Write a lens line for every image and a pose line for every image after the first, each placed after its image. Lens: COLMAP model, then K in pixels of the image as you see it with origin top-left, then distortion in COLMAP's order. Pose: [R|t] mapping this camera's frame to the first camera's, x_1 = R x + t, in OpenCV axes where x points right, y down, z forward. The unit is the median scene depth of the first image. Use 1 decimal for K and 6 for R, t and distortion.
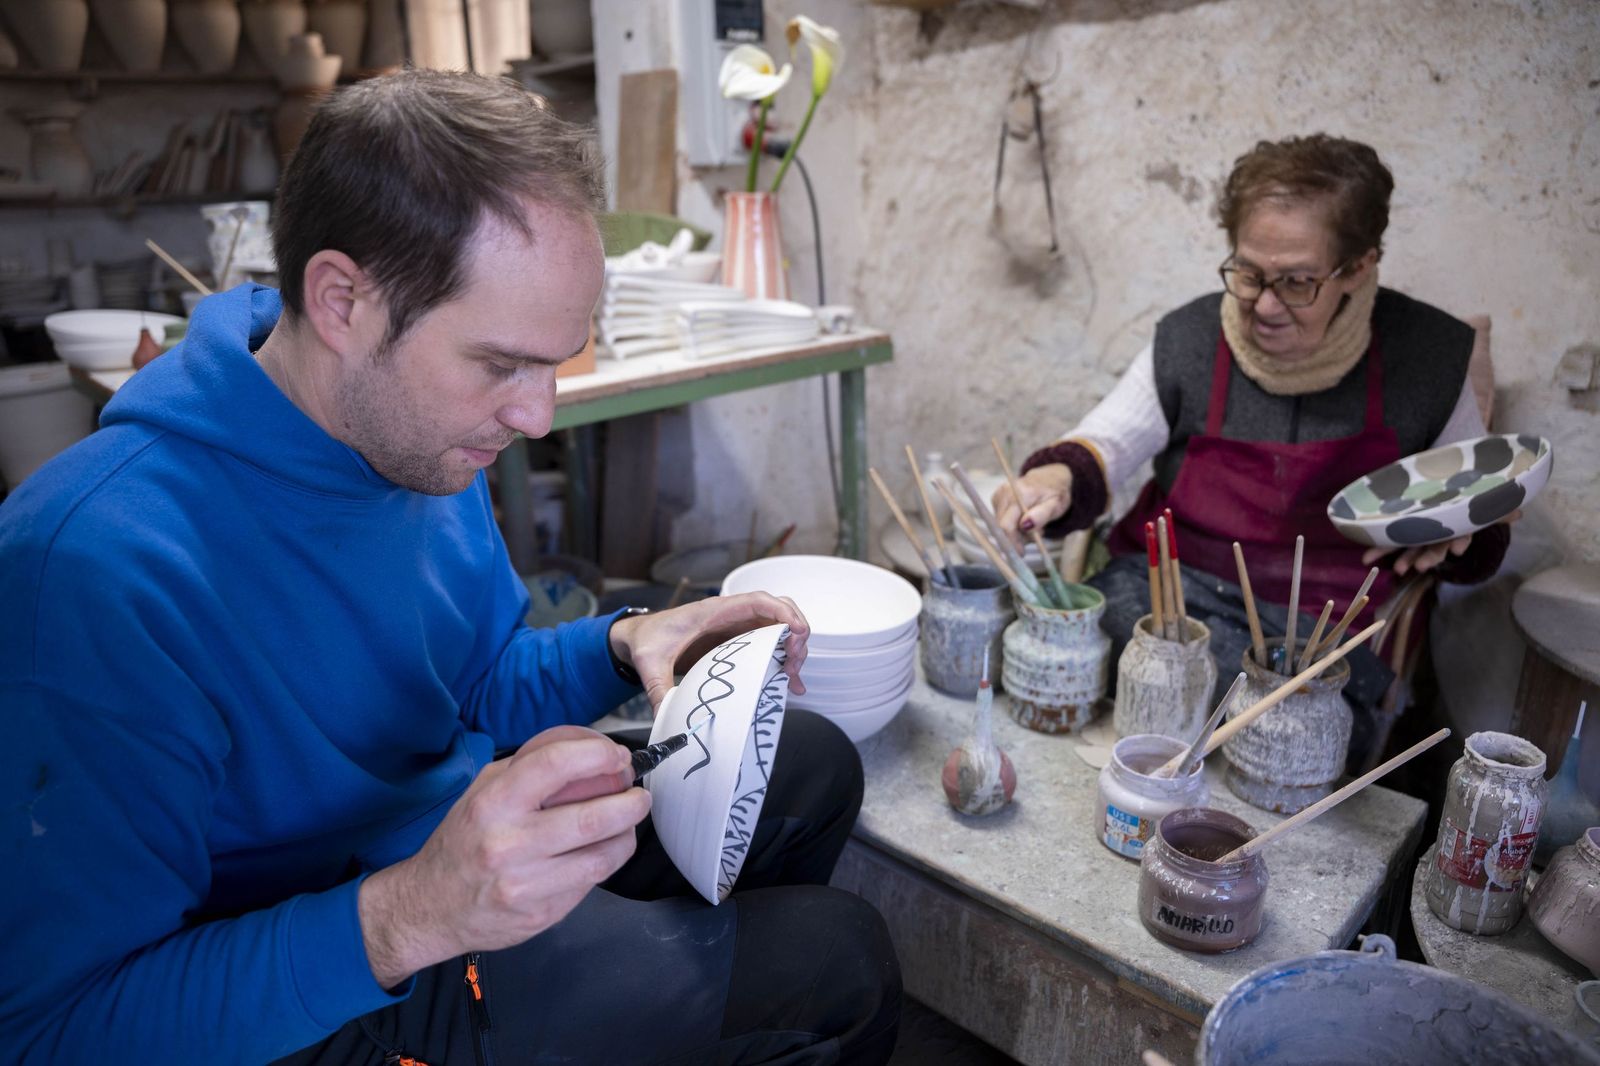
lens RADIAL K [[1097.7, 0, 800.0], [0, 1097.7, 533.0], [0, 0, 1]] dist [-0.145725, 0.113362]
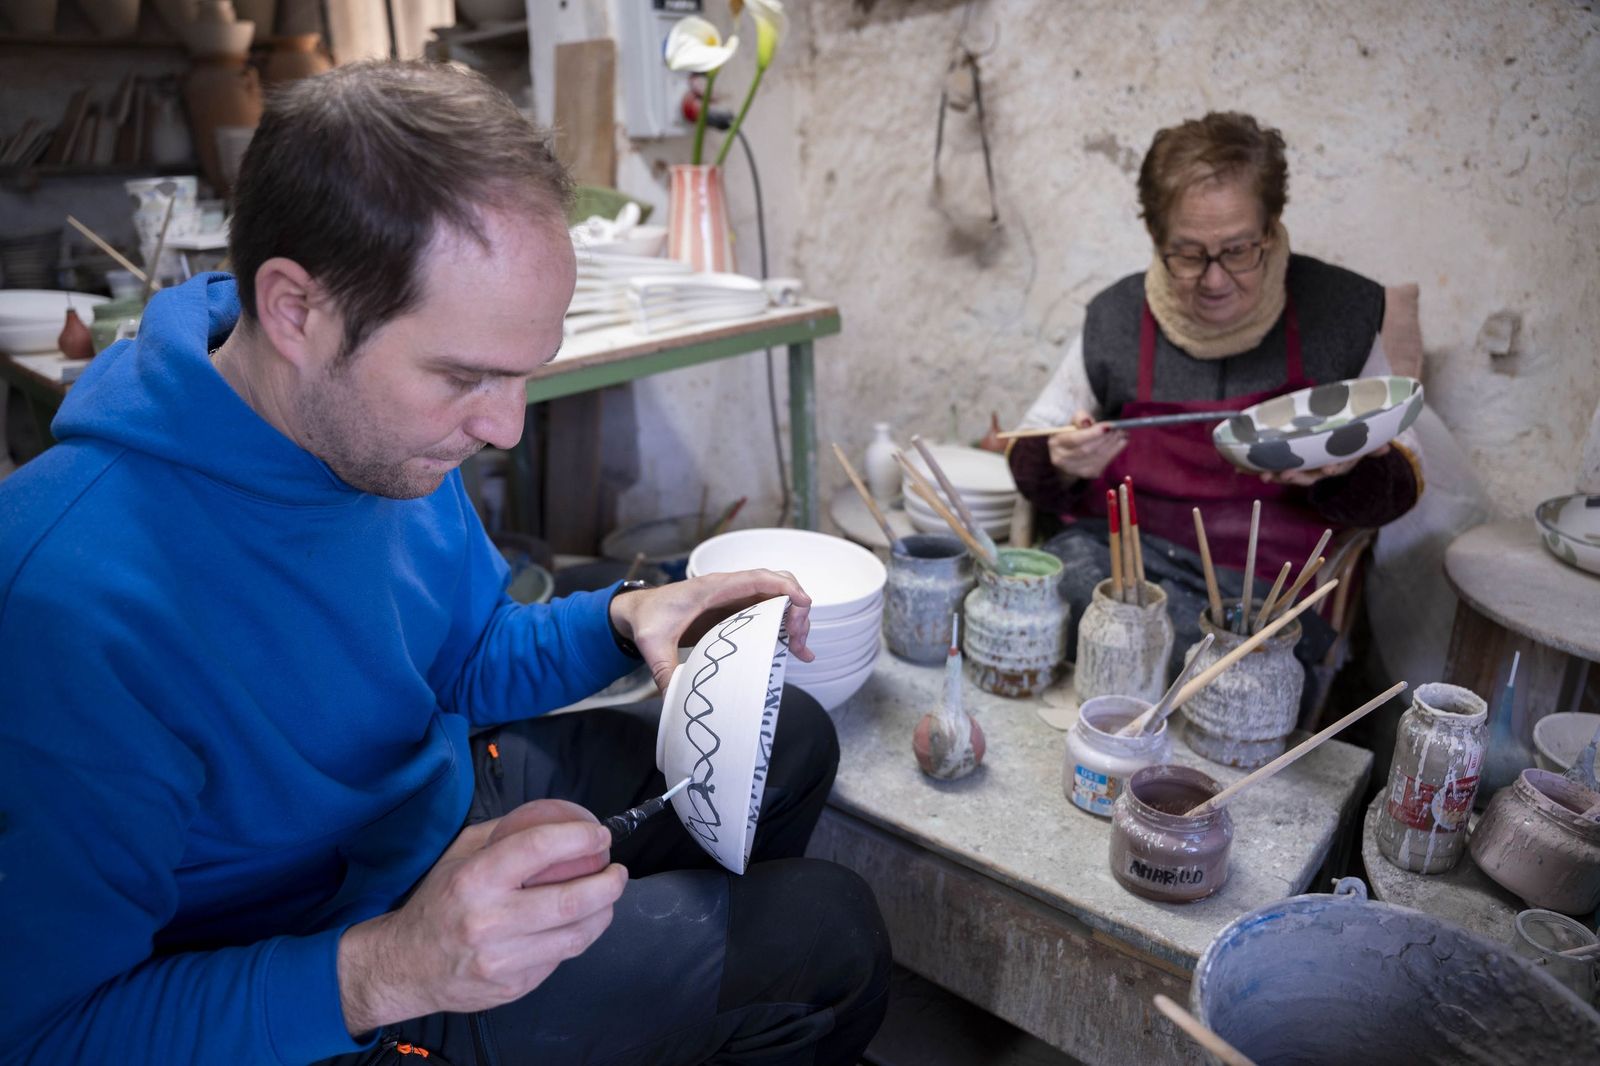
lens RADIAL K [[1097.7, 0, 800.0], [0, 1097.7, 533.0], [0, 0, 1]] dist [-0.145725, 0.113362]
pose [[0.997663, -0.022862, 0.064394, -0.023715], [0.021085, 0.999382, 0.028133, -0.002552], [-0.064998, -0.026710, 0.997528, -0.006084]]
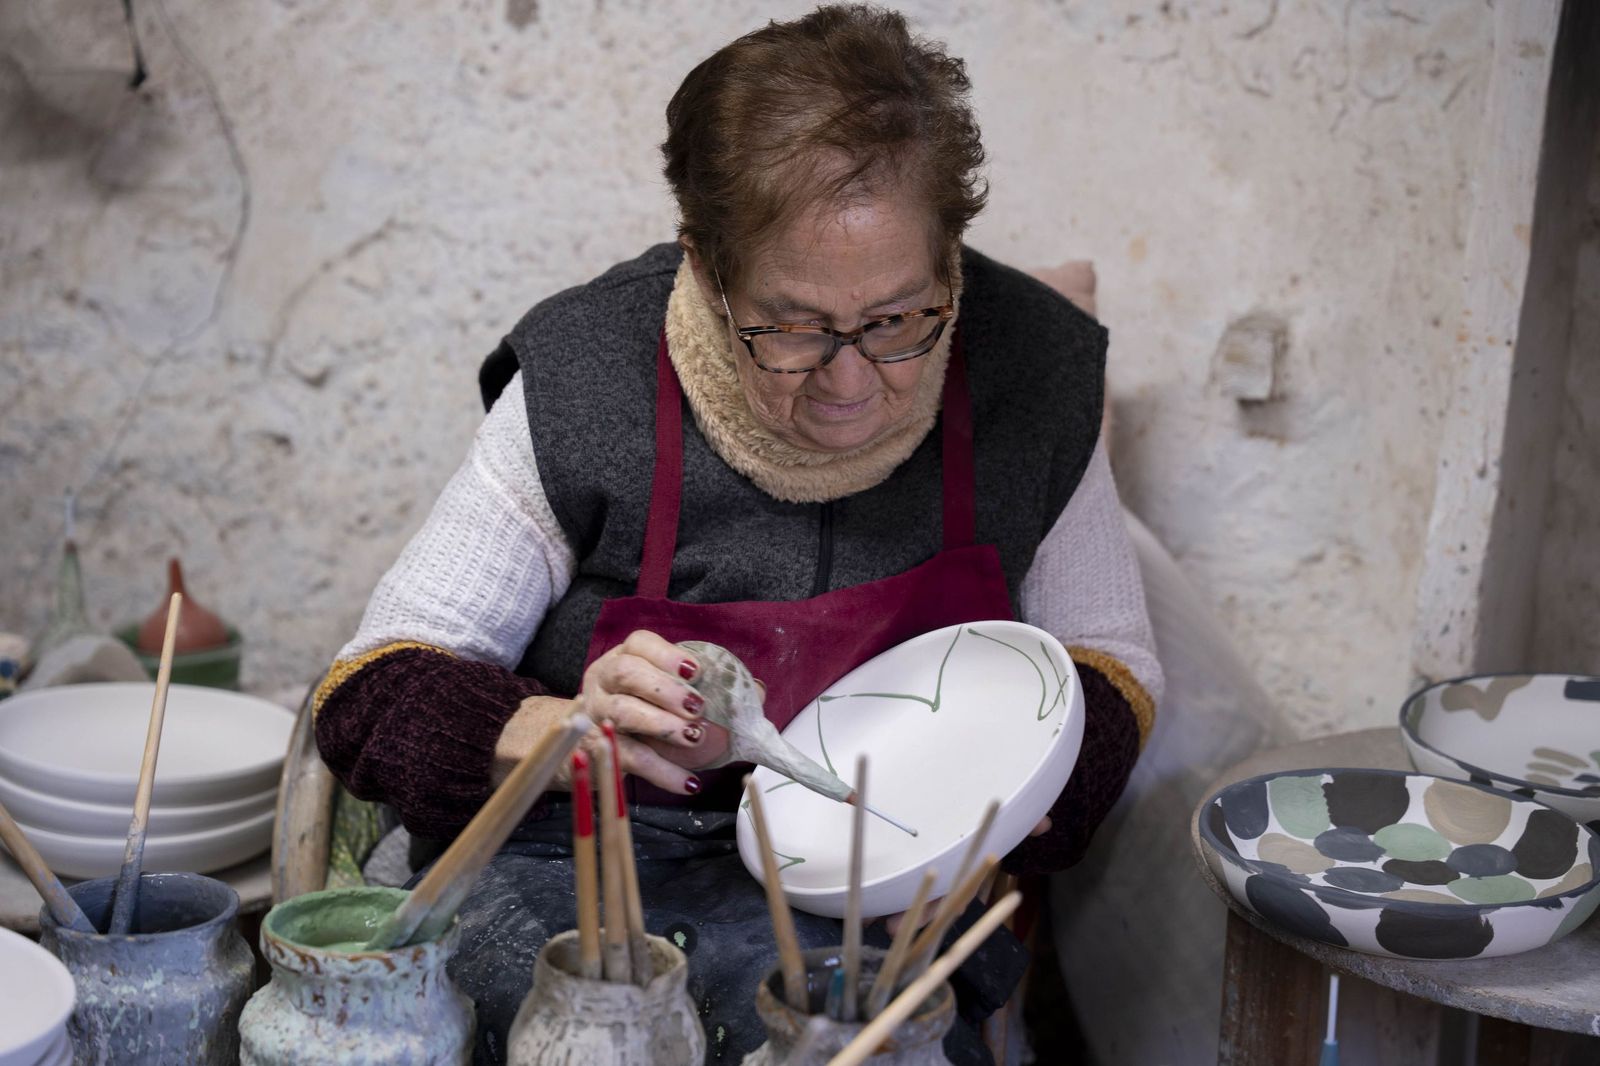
lens RADIAL K [[3036.7, 0, 800.0], [0, 3036.7, 533.0], [0, 0, 1]] dist [0.559870, -1.726887]
pose [[0.875483, -0.055708, 0.480027, -0.164471], [0.086749, 0.995314, -0.042706, -0.025168], [-0.475398, 0.079030, 0.876214, -0.193609]]
